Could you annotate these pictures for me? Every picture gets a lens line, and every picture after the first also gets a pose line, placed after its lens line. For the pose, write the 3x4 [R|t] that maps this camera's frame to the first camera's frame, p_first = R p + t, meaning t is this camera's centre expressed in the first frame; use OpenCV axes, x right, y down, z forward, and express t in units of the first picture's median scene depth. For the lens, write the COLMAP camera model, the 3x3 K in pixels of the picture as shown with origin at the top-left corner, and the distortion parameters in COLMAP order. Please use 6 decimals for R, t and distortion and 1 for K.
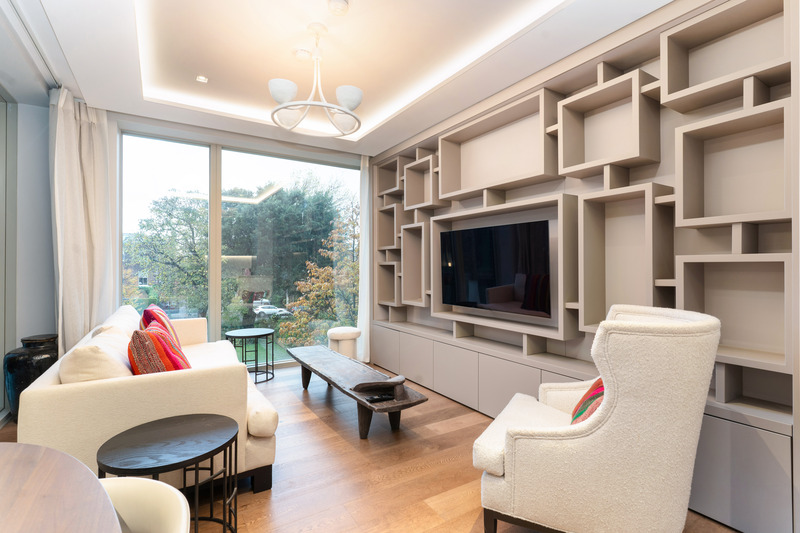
lens RADIAL K [[383.9, 0, 395.9], [0, 383.9, 263.4], [0, 0, 1]] dist [-0.002305, 0.000319]
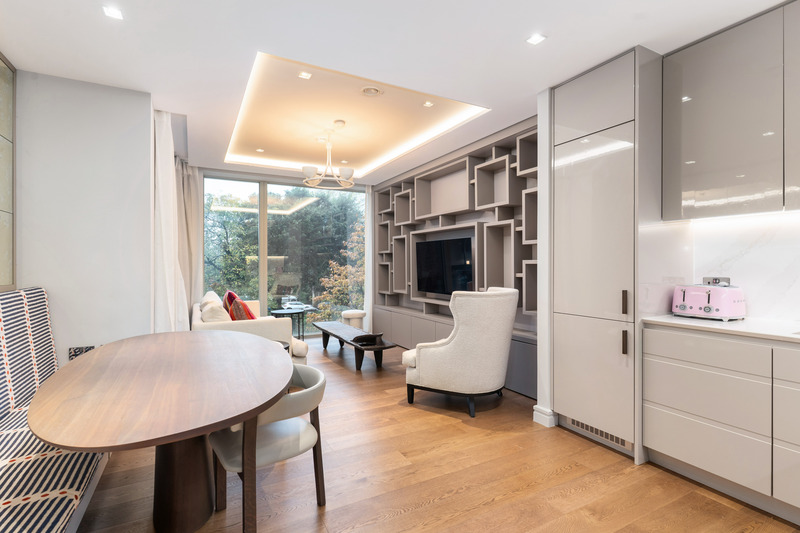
lens RADIAL K [[383.9, 0, 402.8], [0, 383.9, 266.2], [0, 0, 1]] dist [-0.002305, 0.000319]
pose [[0.998928, -0.001459, -0.046269, 0.129638], [0.002043, 0.999919, 0.012587, -0.008072], [0.046247, -0.012668, 0.998850, -0.453784]]
